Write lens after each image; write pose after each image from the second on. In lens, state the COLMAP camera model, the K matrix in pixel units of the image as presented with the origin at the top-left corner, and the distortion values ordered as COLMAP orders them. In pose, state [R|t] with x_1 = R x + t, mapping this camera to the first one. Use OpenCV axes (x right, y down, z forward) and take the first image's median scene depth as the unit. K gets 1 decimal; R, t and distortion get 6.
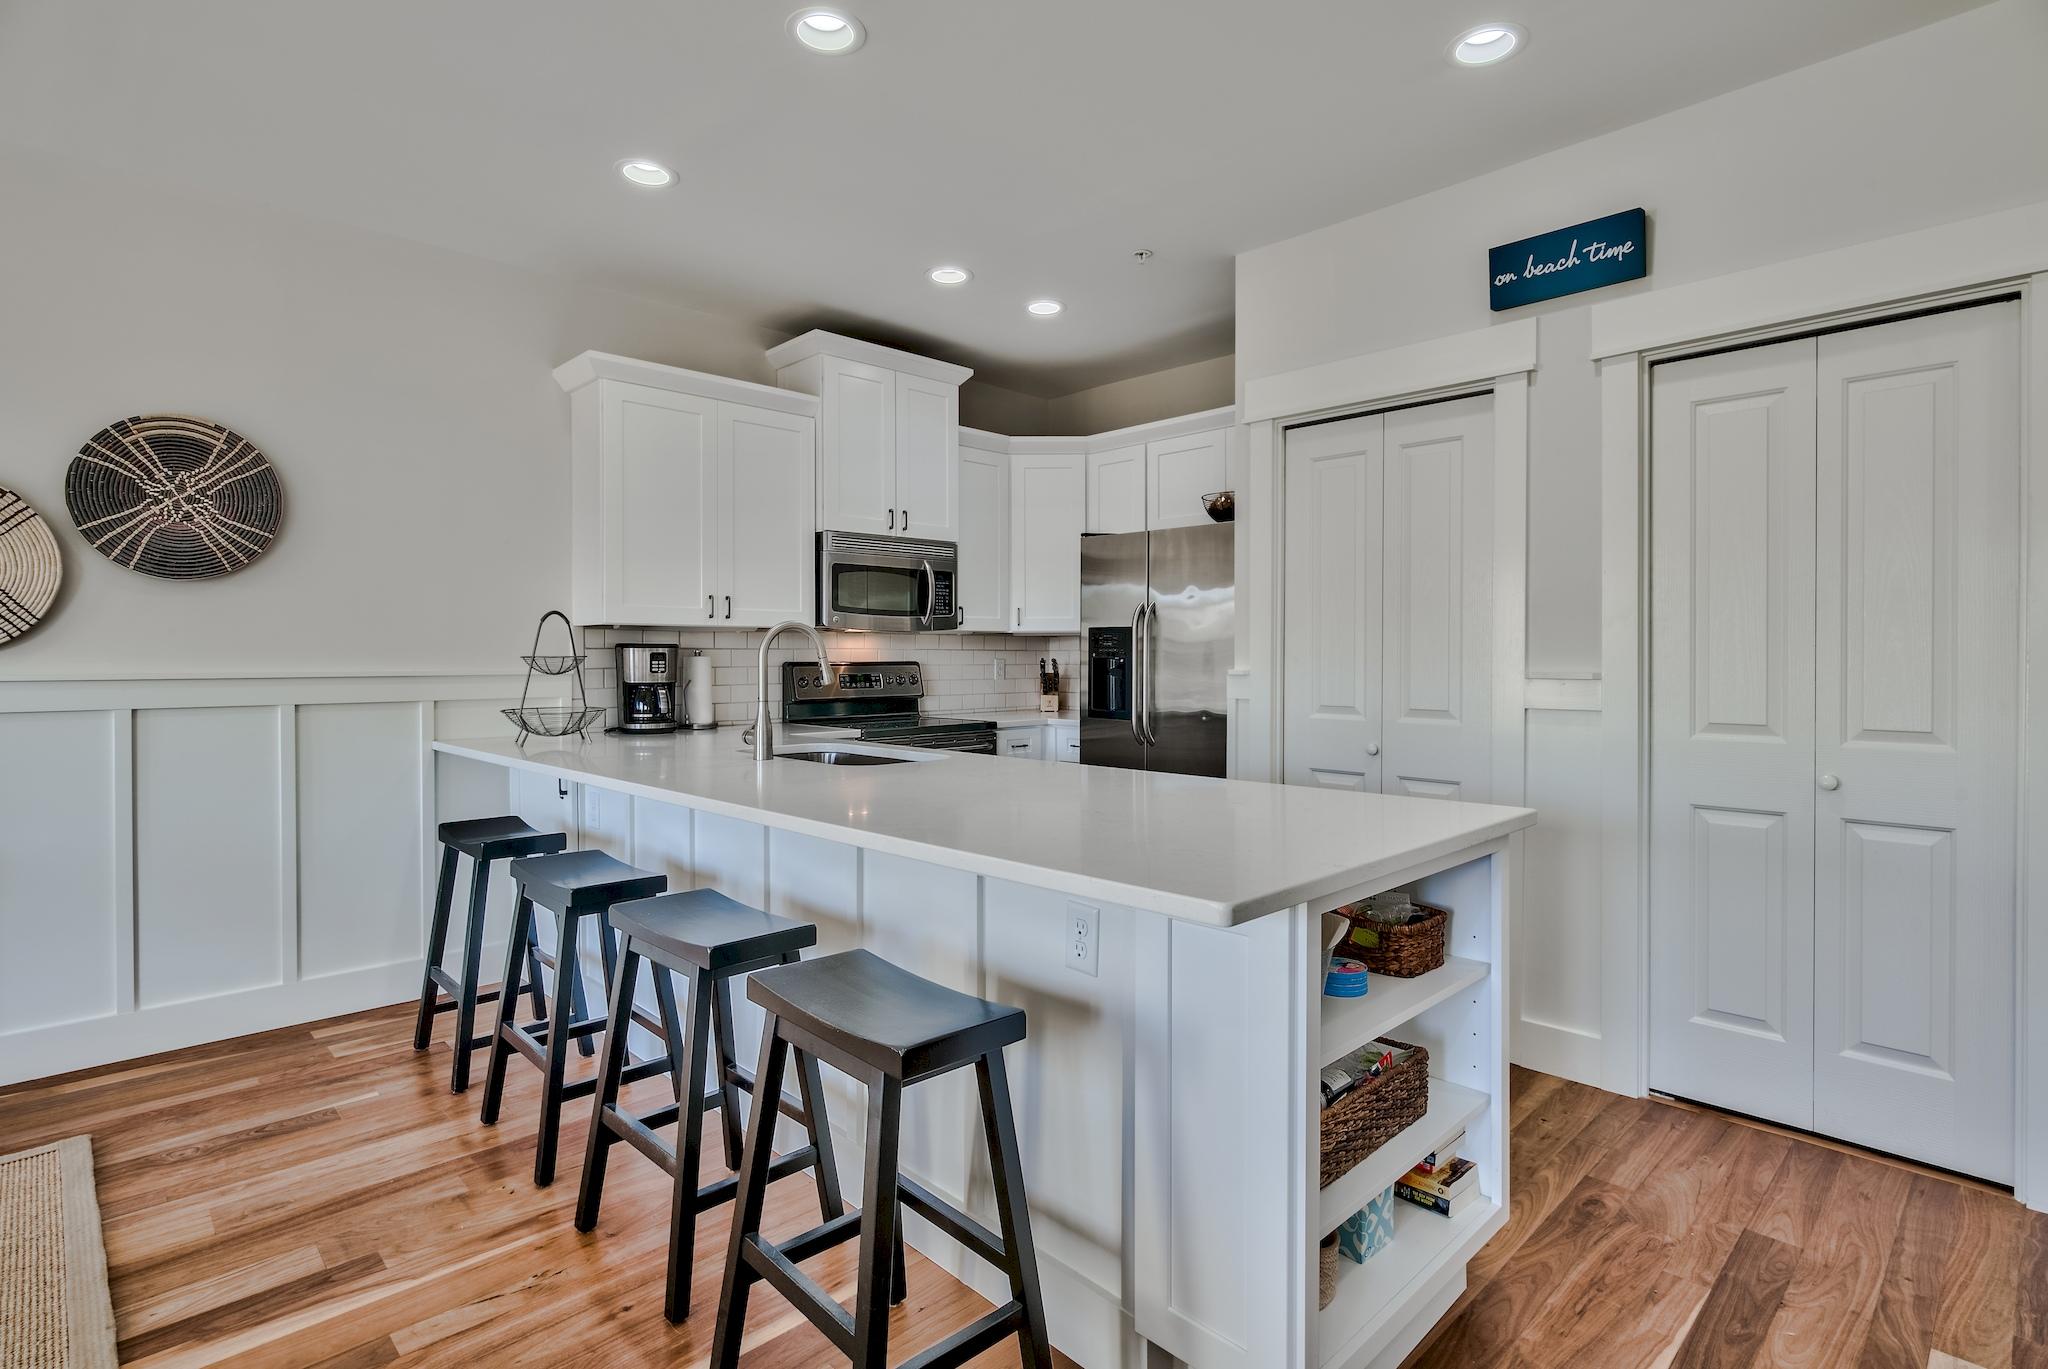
lens RADIAL K [[1005.1, 0, 1014.6], [0, 1005.1, 670.5], [0, 0, 1]] dist [-0.001575, -0.001349]
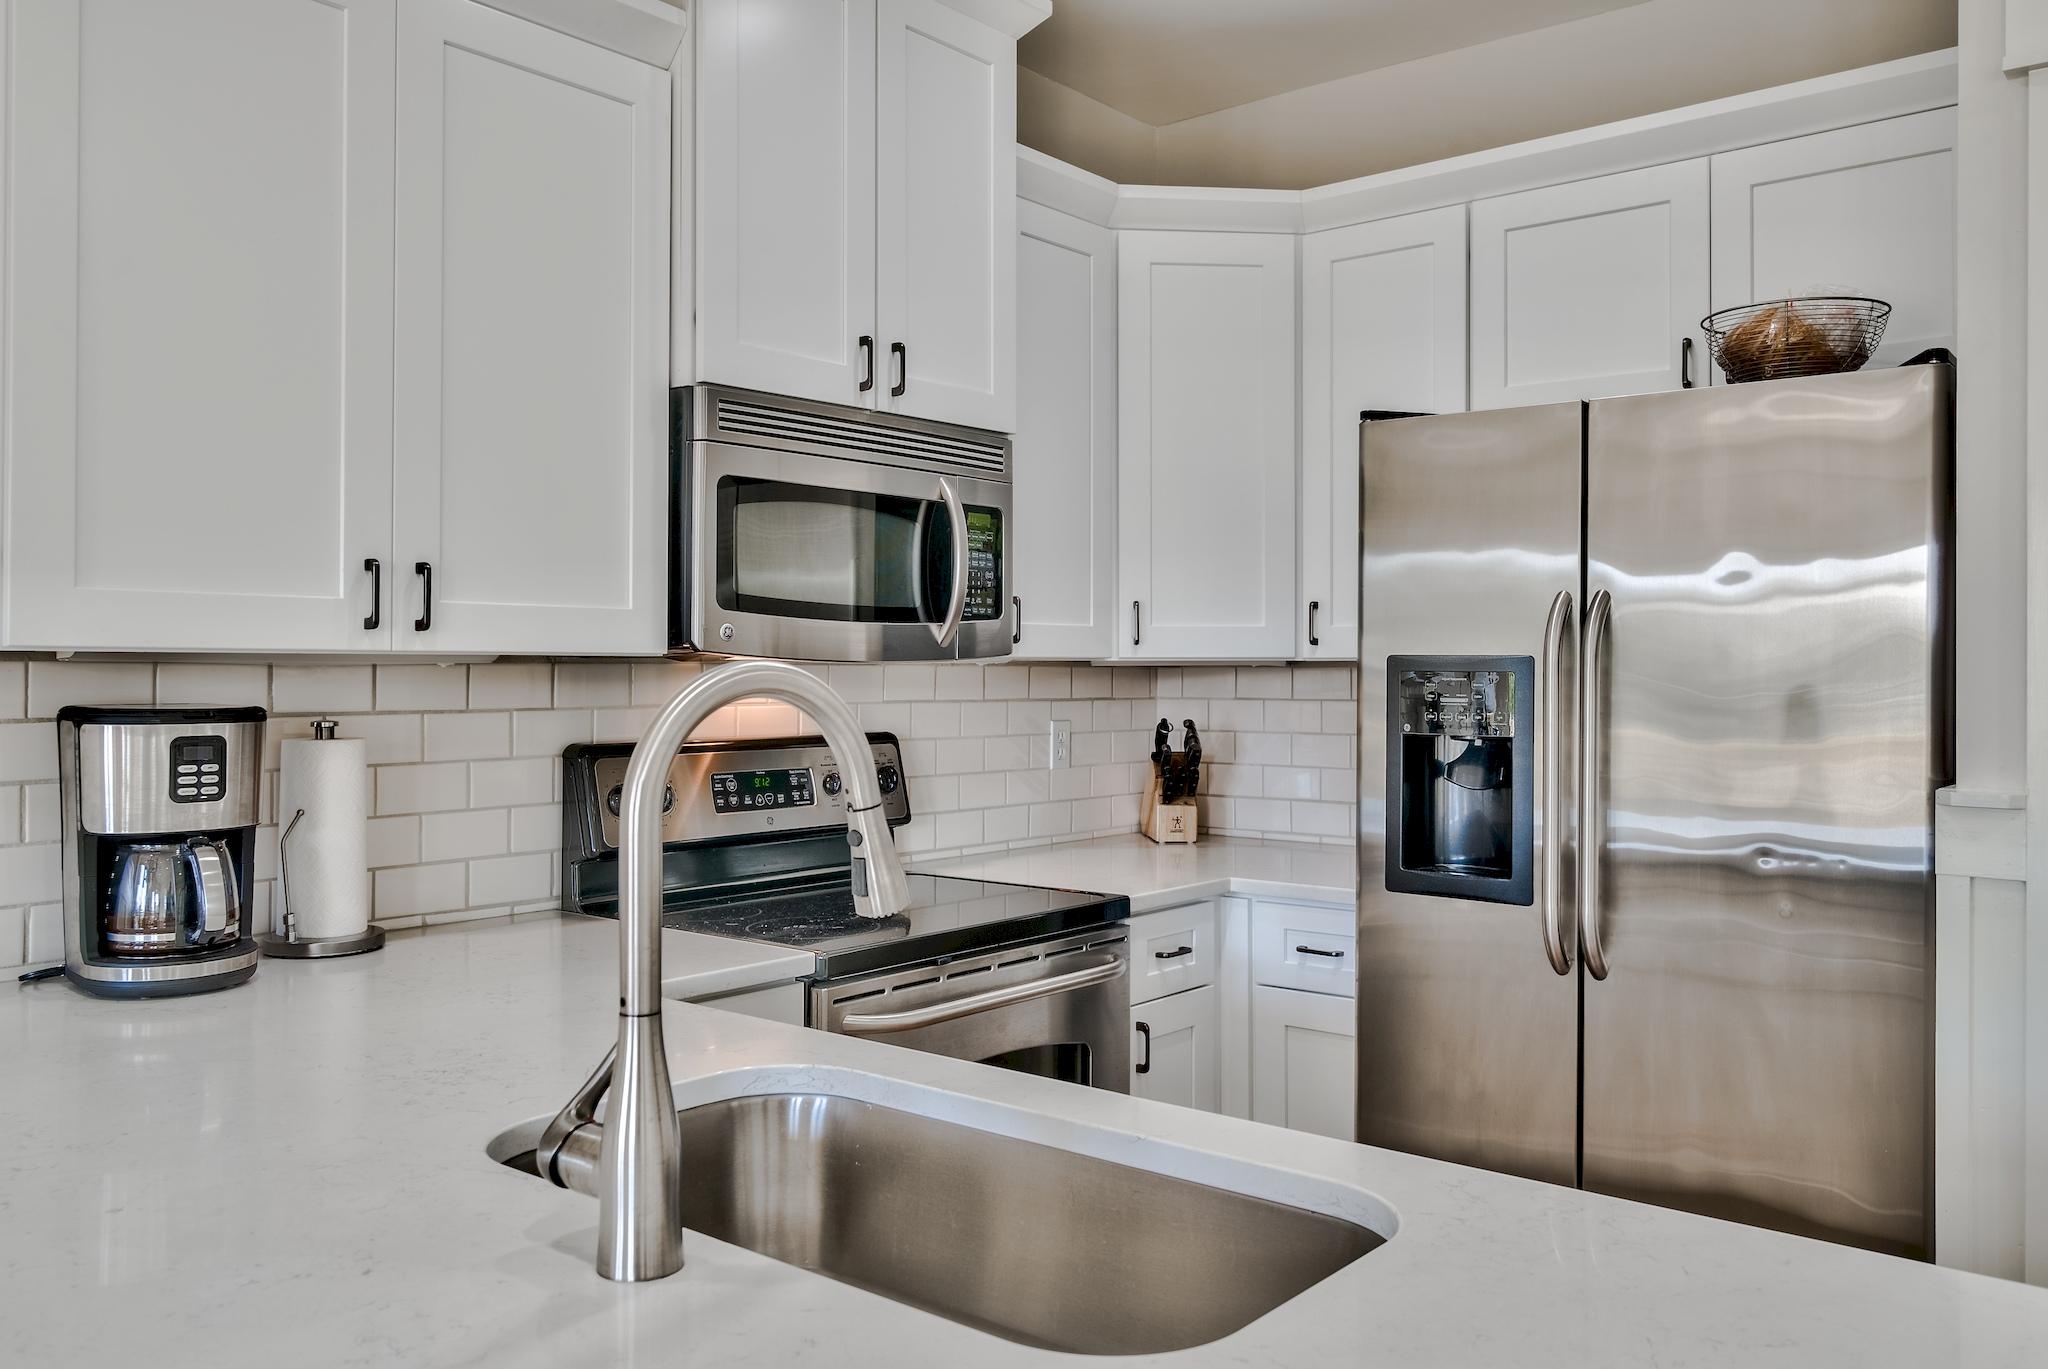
lens RADIAL K [[1630.7, 0, 1031.5], [0, 1630.7, 671.3], [0, 0, 1]] dist [0.005418, 0.001378]
pose [[0.993165, 0.003004, 0.116681, -0.134365], [-0.001389, 0.999902, -0.013920, -0.028174], [-0.116712, 0.013663, 0.993072, 0.399696]]
